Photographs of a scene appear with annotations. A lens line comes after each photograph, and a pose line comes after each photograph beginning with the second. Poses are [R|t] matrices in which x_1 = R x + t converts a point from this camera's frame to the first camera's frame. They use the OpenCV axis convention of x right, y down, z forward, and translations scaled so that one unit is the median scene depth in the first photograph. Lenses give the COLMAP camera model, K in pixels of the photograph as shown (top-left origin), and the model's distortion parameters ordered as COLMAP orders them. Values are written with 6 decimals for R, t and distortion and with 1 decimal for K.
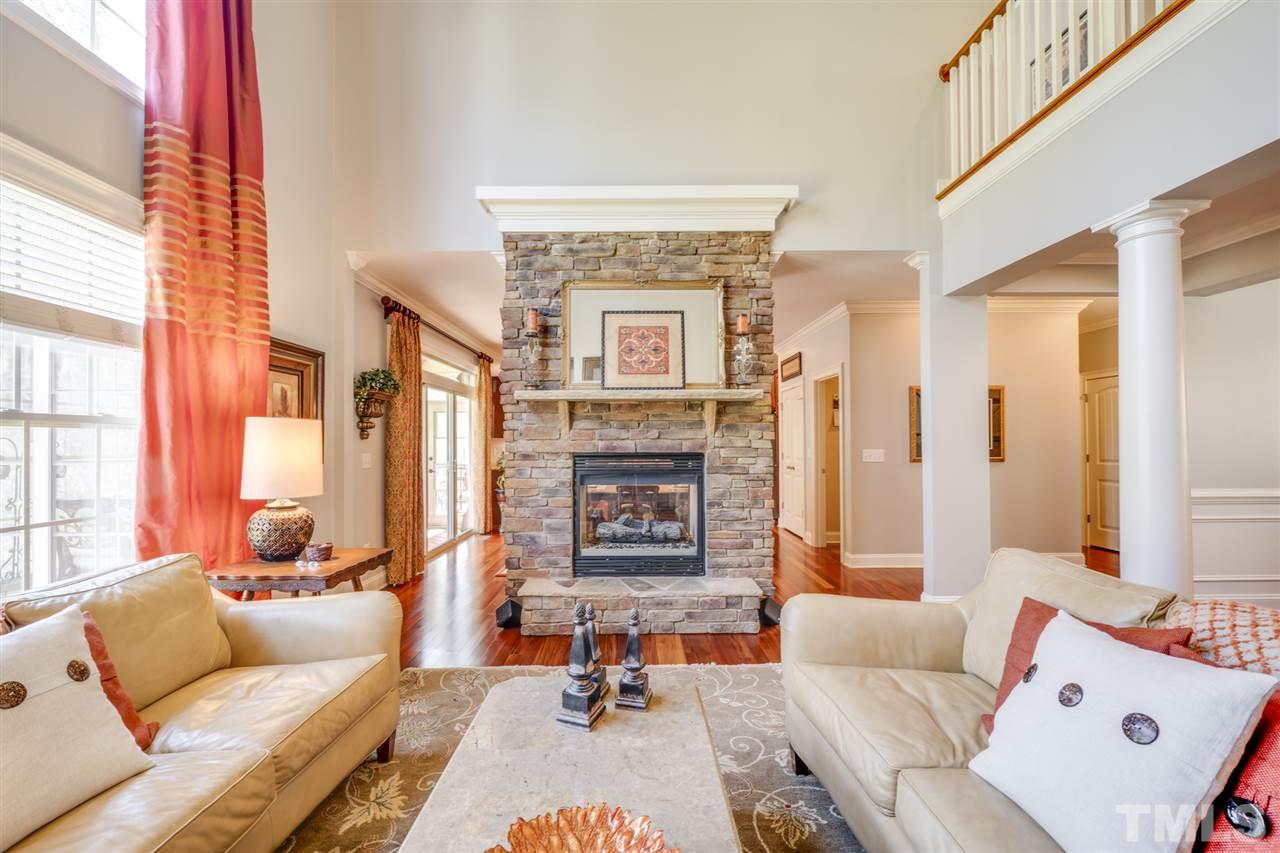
lens RADIAL K [[484.5, 0, 672.9], [0, 484.5, 437.8], [0, 0, 1]] dist [0.000438, 0.000058]
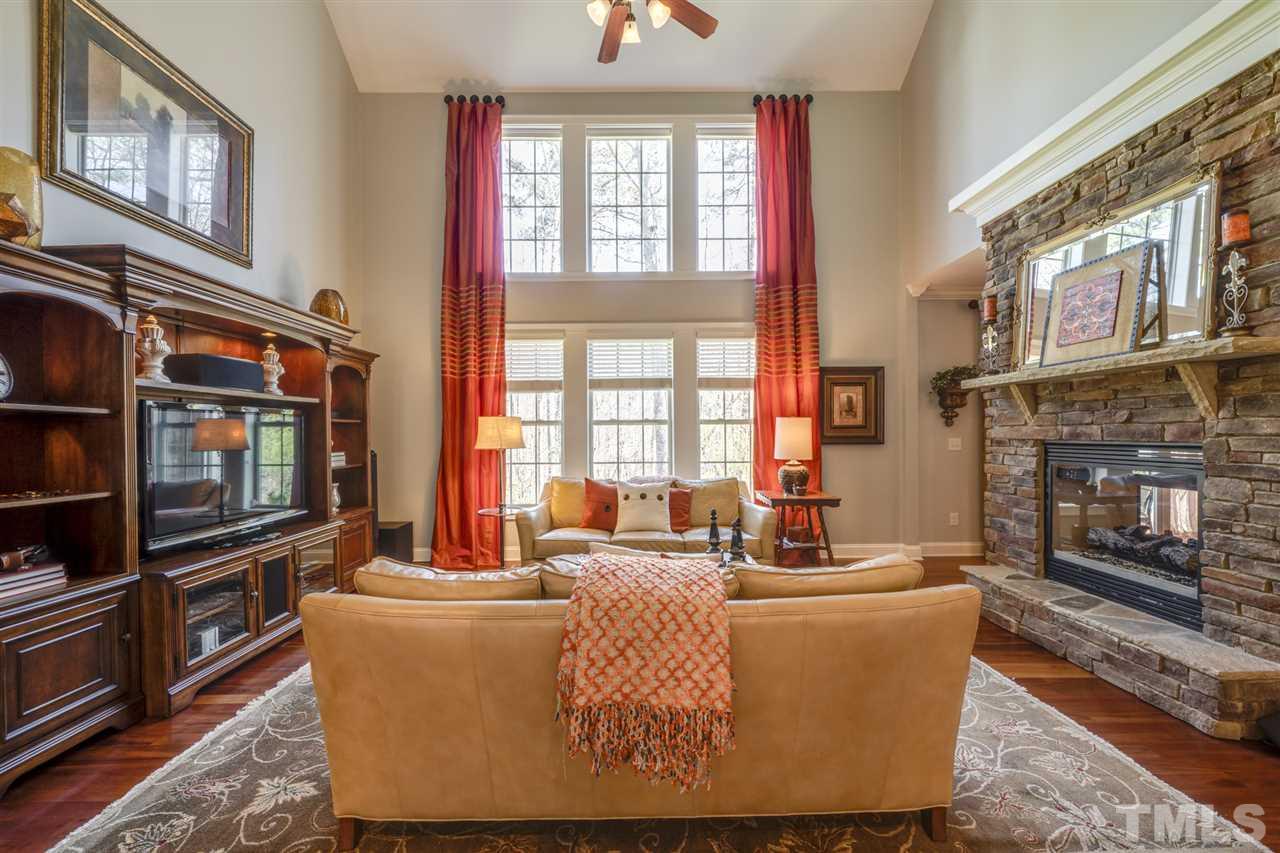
lens RADIAL K [[507.3, 0, 632.5], [0, 507.3, 437.6], [0, 0, 1]] dist [-0.002610, 0.000015]
pose [[-0.003581, 0.013691, -0.999900, 0.744863], [0.015371, 0.999789, 0.013634, 0.002473], [0.999875, -0.015321, -0.003790, 0.247613]]
